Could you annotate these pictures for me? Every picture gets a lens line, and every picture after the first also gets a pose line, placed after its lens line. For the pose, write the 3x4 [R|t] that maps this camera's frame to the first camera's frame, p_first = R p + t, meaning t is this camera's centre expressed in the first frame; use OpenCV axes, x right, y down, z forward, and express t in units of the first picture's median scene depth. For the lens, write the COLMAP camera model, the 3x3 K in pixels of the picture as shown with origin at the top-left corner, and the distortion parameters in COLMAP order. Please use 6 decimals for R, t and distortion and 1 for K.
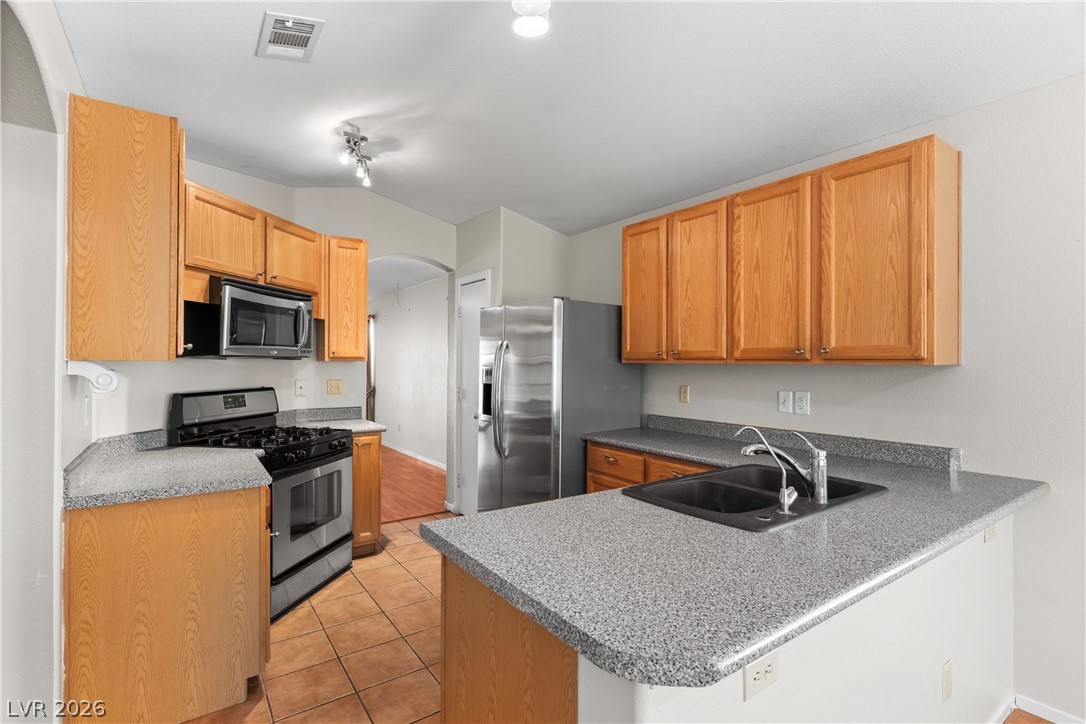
lens RADIAL K [[512.8, 0, 543.4], [0, 512.8, 359.1], [0, 0, 1]] dist [0.001467, 0.001778]
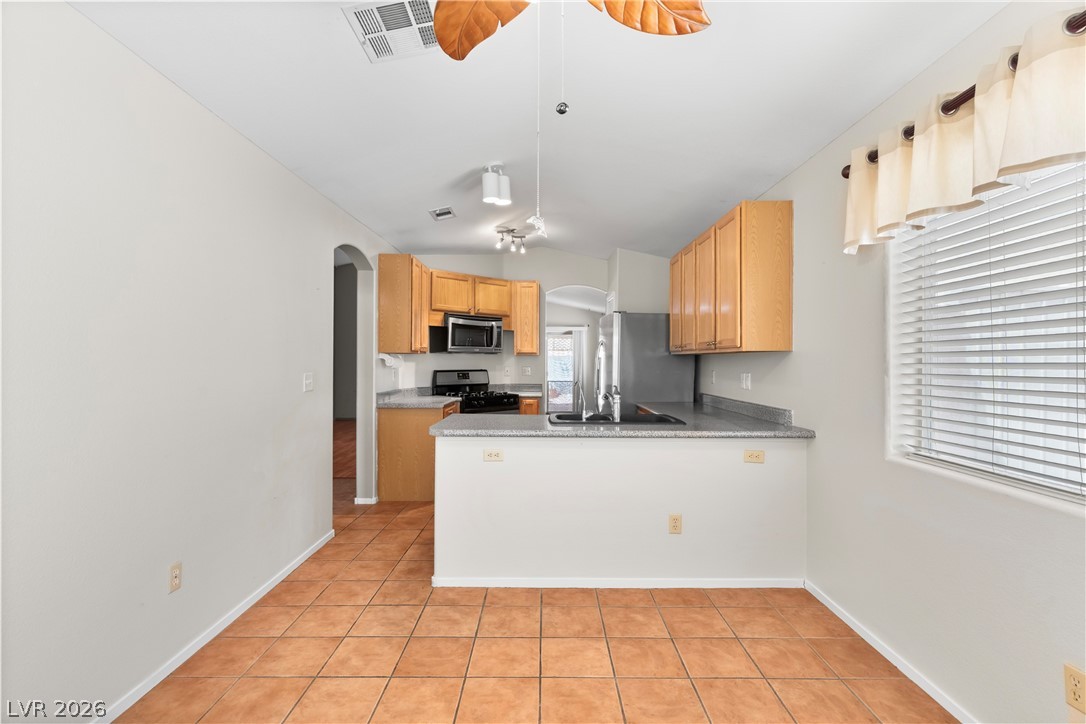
lens RADIAL K [[512.8, 0, 543.4], [0, 512.8, 359.1], [0, 0, 1]] dist [0.001467, 0.001778]
pose [[0.817272, -0.003141, -0.576243, 0.818809], [0.002779, 0.999995, -0.001510, 0.025707], [0.576245, -0.000368, 0.817277, -0.429052]]
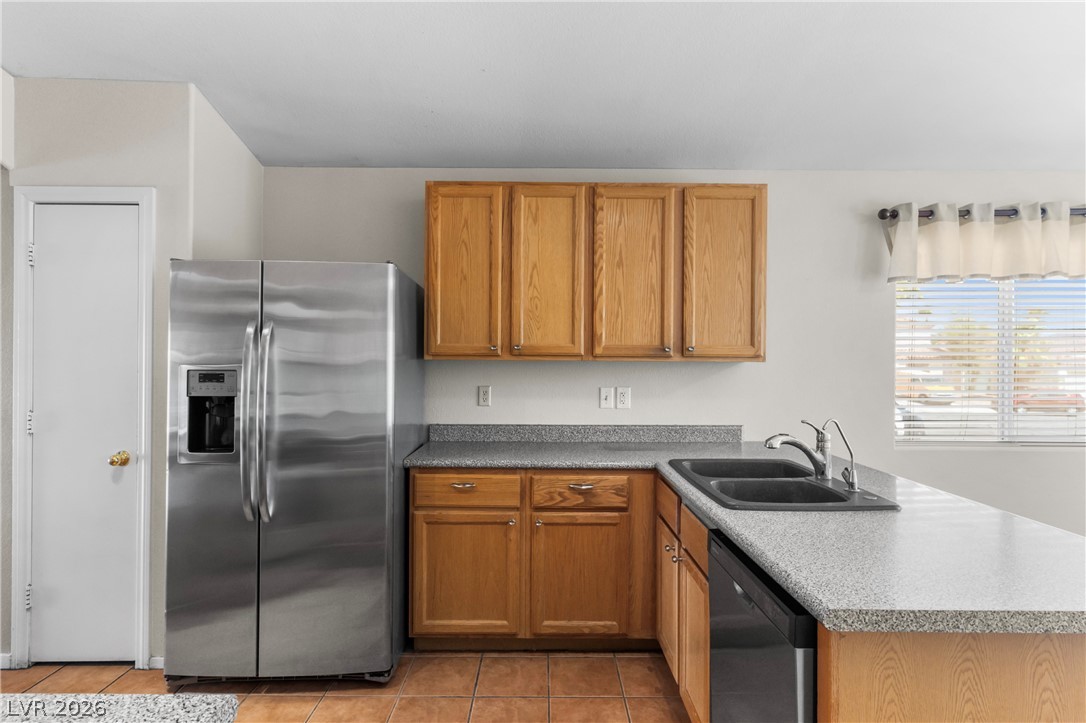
lens RADIAL K [[561.1, 0, 547.9], [0, 561.1, 360.1], [0, 0, 1]] dist [-0.005701, 0.000215]
pose [[0.575775, -0.000785, 0.817608, -0.511862], [-0.007995, 0.999946, 0.006590, 0.001676], [-0.817569, -0.010331, 0.575738, 0.449861]]
